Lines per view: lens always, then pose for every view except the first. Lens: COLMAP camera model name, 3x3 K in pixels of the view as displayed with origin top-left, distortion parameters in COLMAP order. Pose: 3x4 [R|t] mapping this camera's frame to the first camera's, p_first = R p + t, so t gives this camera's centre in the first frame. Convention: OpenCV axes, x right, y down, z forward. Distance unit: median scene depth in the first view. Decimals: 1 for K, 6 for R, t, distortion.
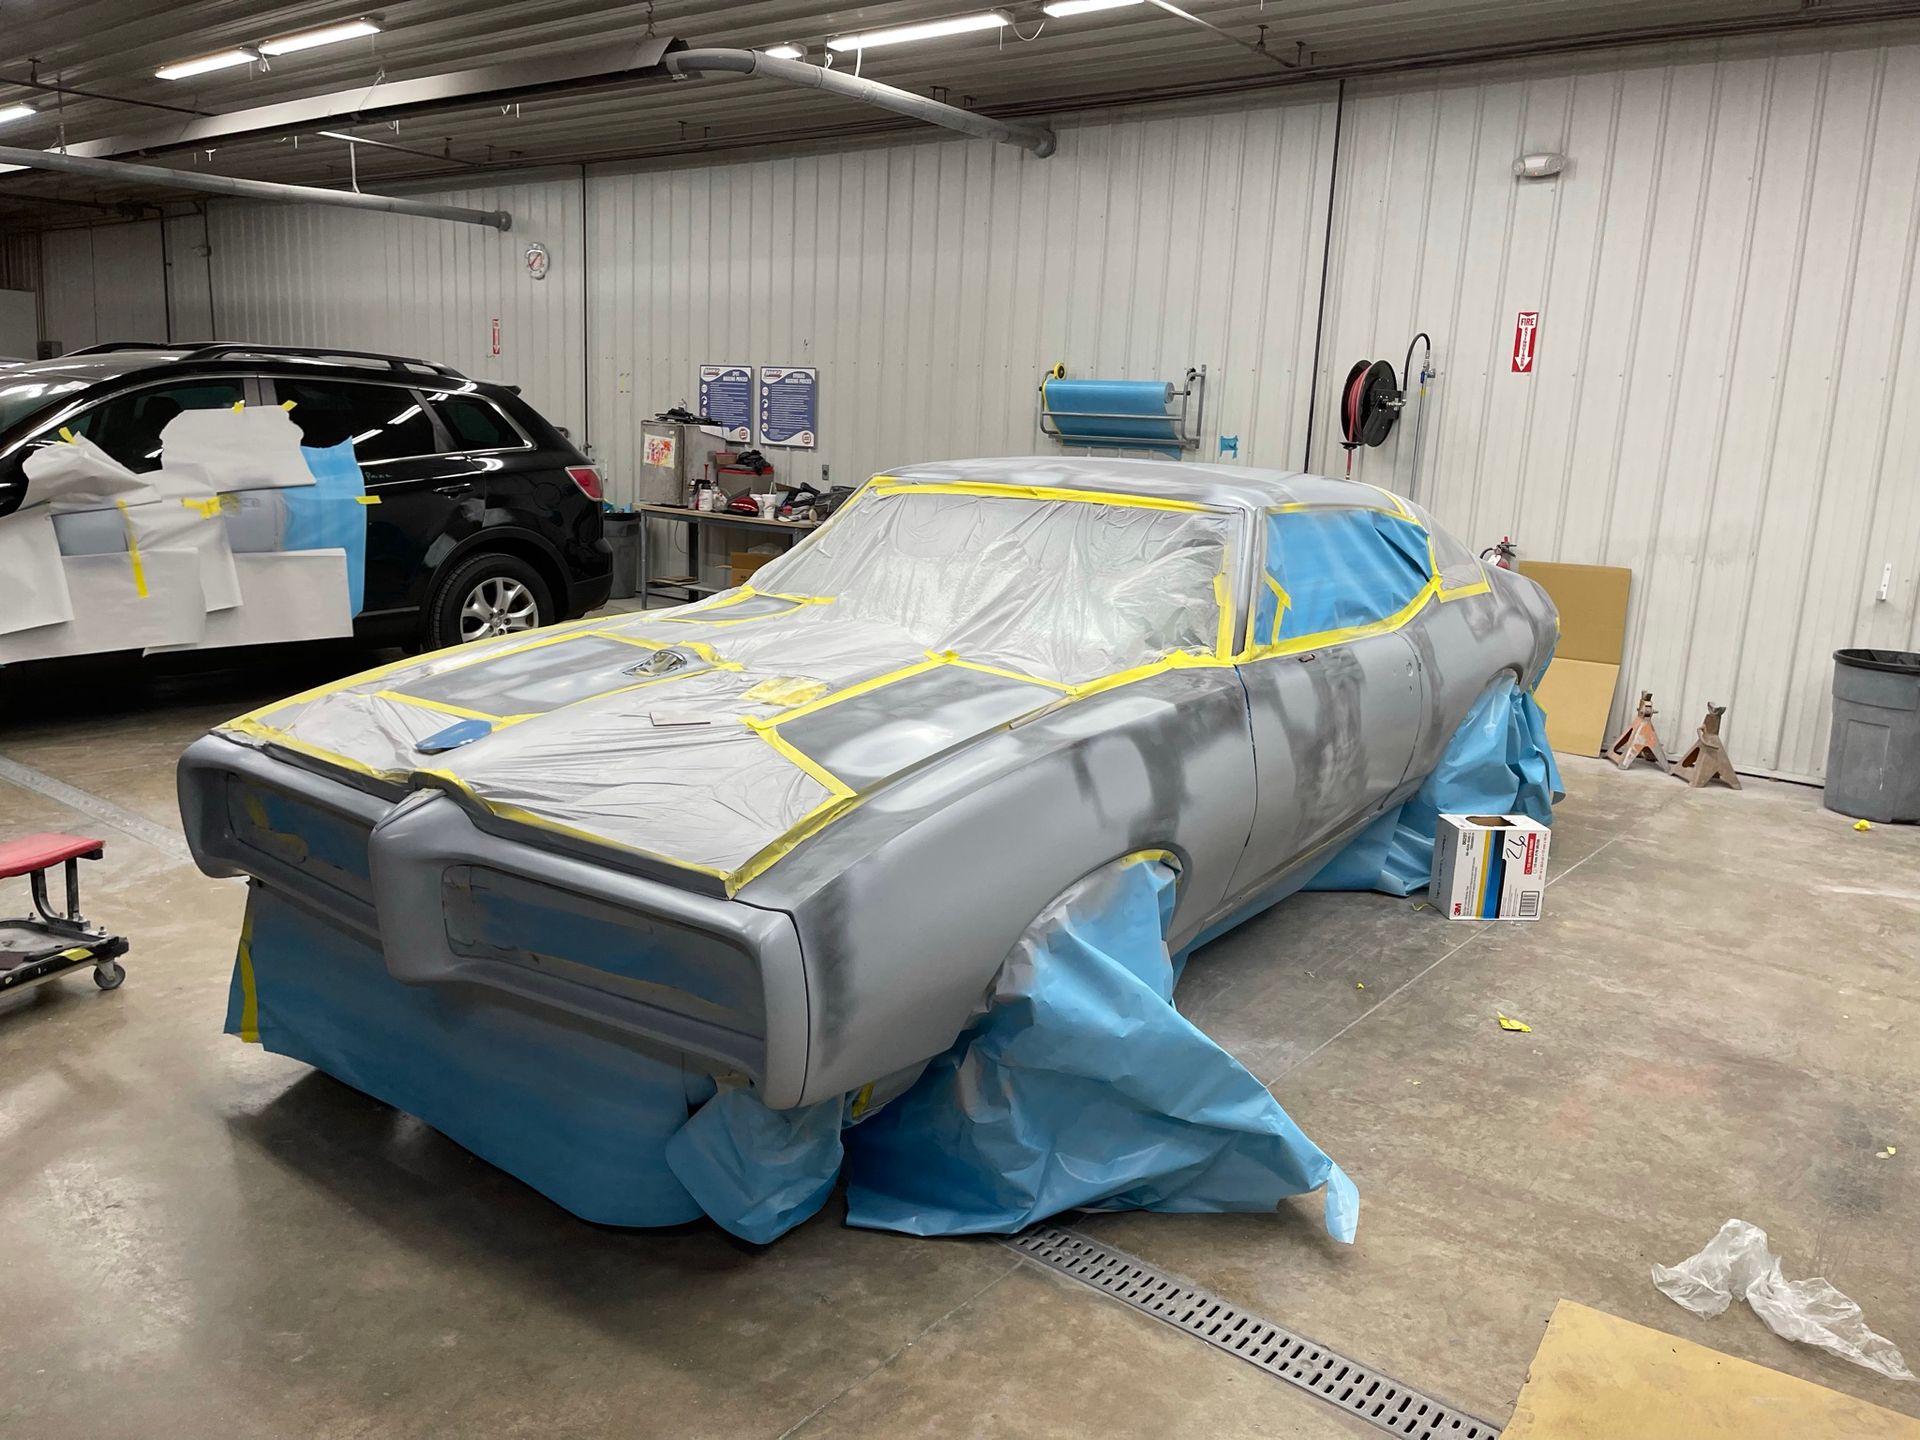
lens RADIAL K [[1487.2, 0, 960.0], [0, 1487.2, 720.0], [0, 0, 1]] dist [0.067519, -0.099534]
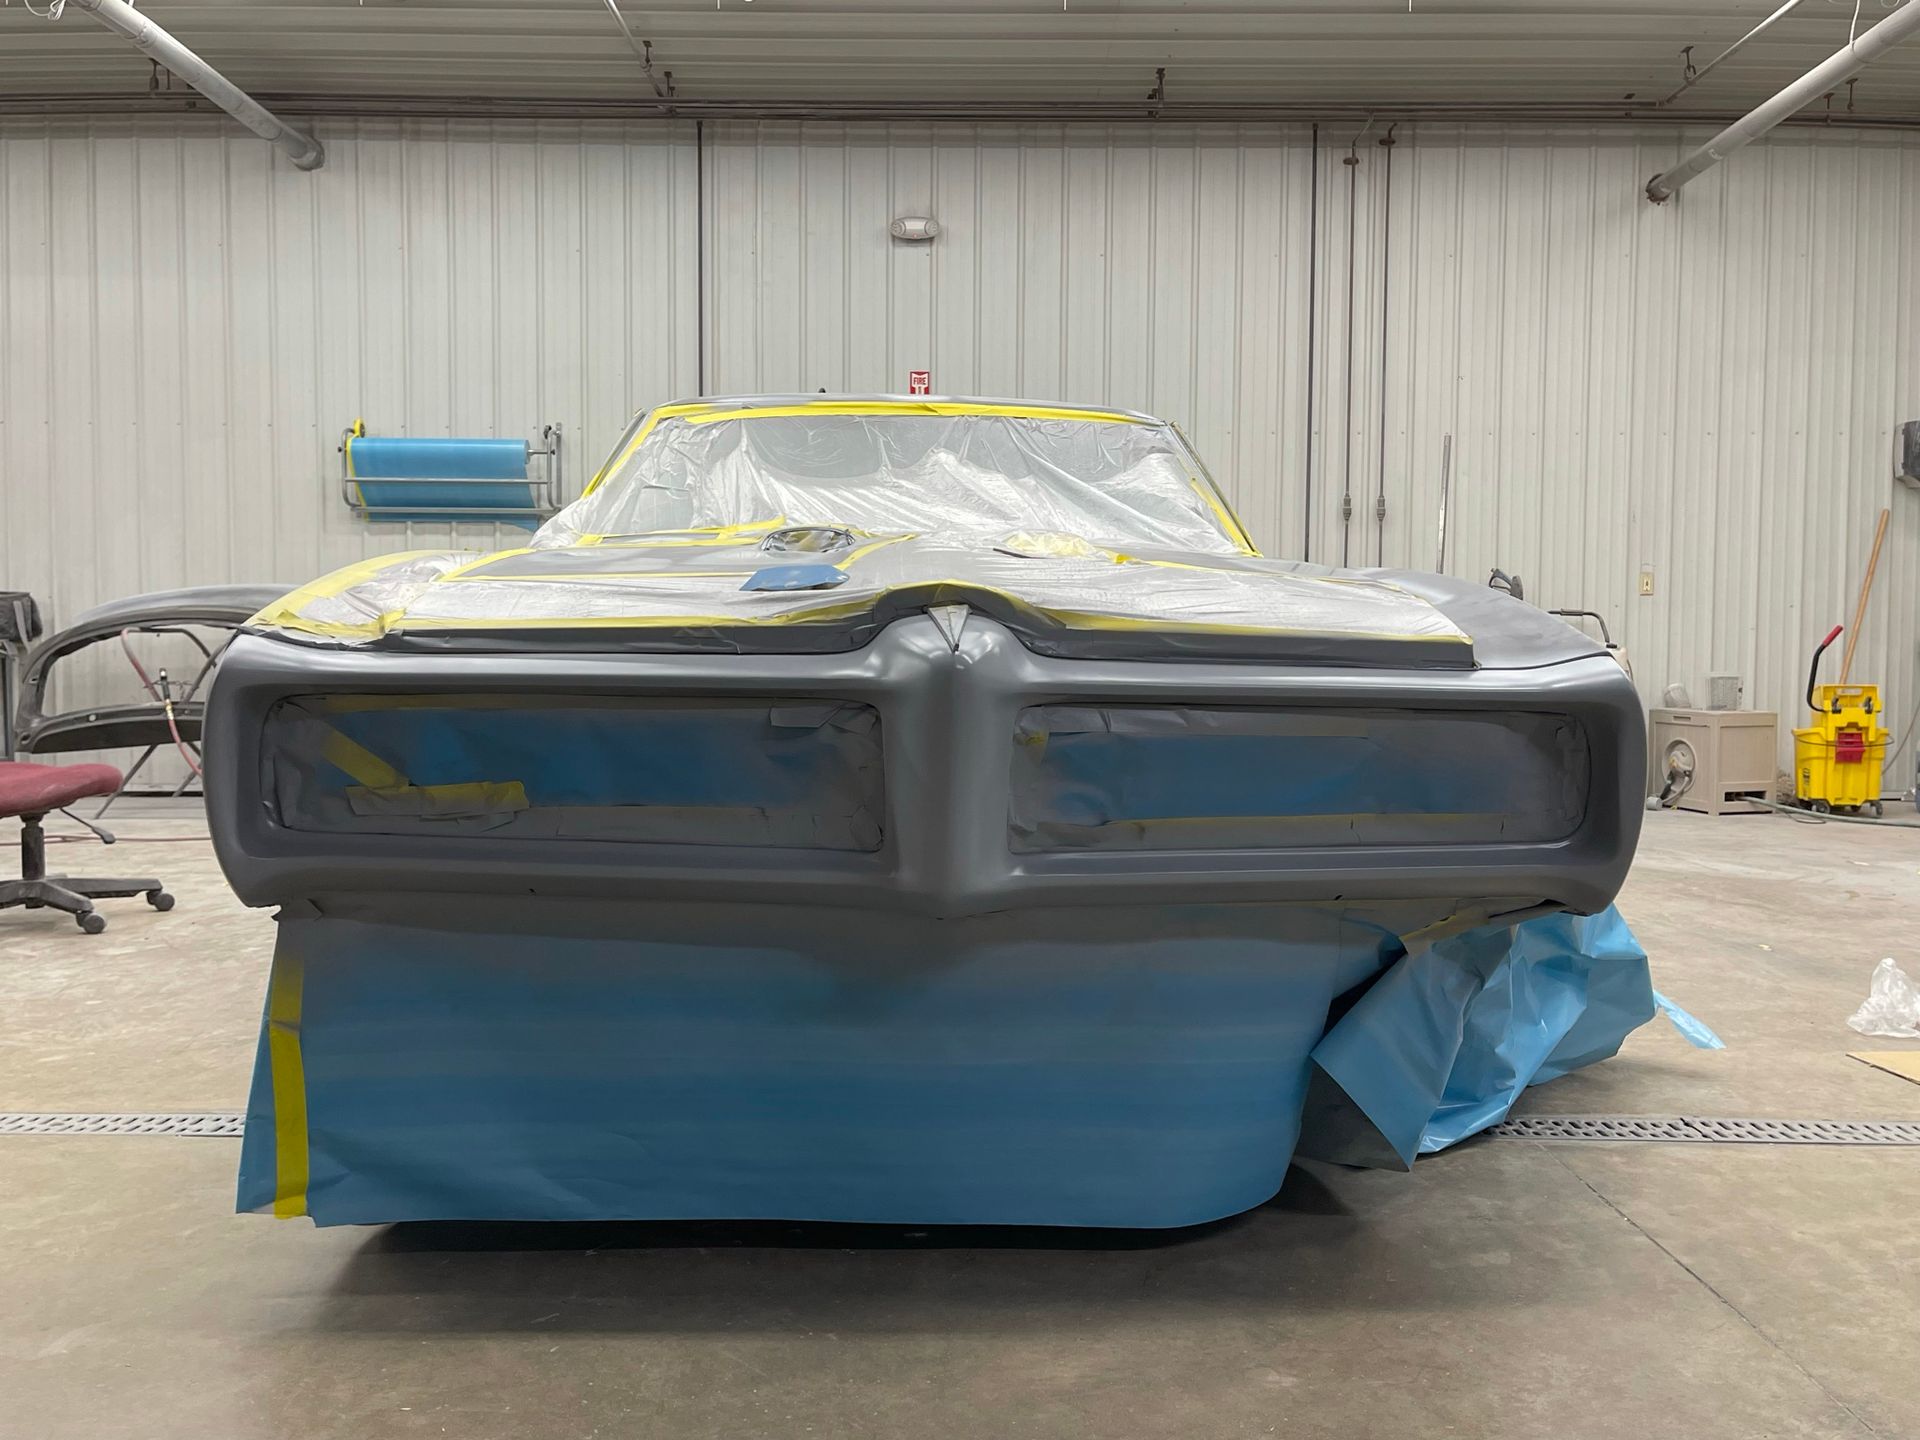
lens RADIAL K [[1641.6, 0, 1013.0], [0, 1641.6, 722.6], [0, 0, 1]] dist [0.034764, -0.010576]
pose [[0.766932, -0.071488, 0.637734, -0.288975], [0.159701, 0.983772, -0.081777, 0.058177], [-0.621539, 0.164564, 0.765903, 0.160593]]
